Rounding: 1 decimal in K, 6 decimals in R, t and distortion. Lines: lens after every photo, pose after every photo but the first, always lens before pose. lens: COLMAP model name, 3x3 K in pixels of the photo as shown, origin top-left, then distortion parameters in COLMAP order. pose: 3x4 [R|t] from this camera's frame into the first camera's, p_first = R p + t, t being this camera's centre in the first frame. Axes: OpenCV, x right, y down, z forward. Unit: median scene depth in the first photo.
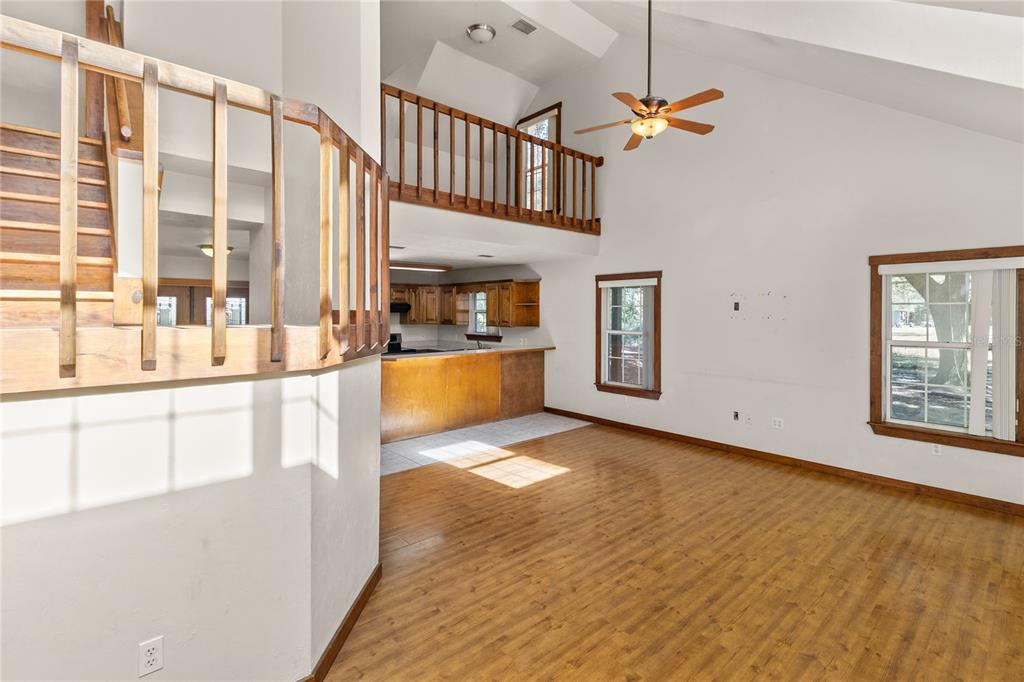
lens RADIAL K [[484.6, 0, 509.9], [0, 484.6, 312.2], [0, 0, 1]] dist [-0.000336, -0.000063]
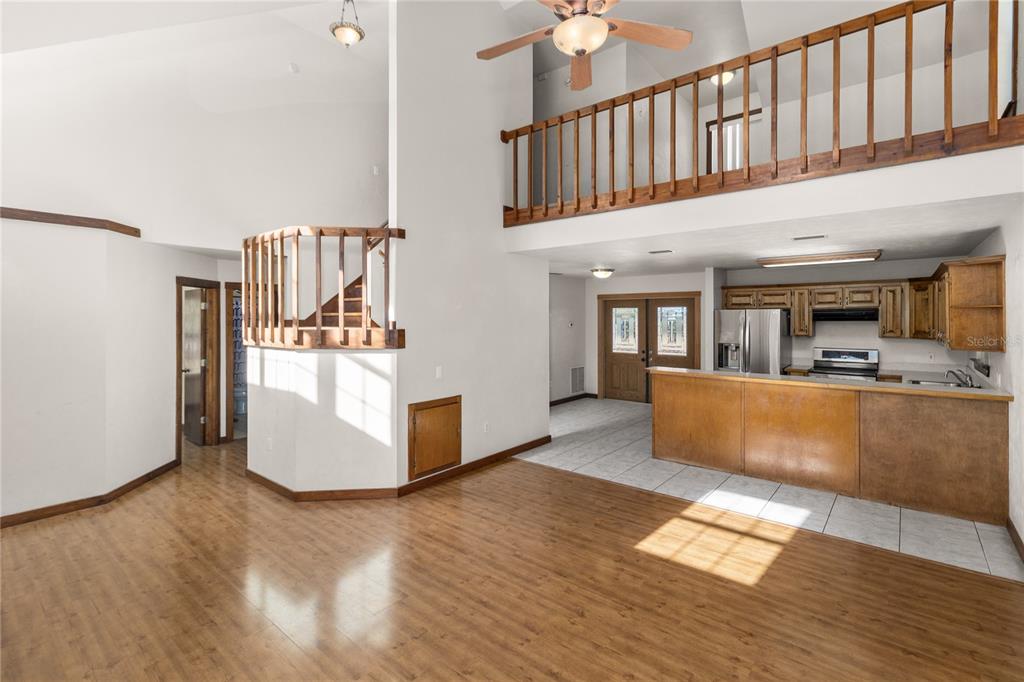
lens RADIAL K [[477.3, 0, 508.8], [0, 477.3, 319.6], [0, 0, 1]] dist [0.001470, 0.000127]
pose [[0.134749, 0.001170, -0.990879, 0.958443], [-0.000981, 0.999999, 0.001047, -0.008512], [0.990879, 0.000831, 0.134750, 0.875179]]
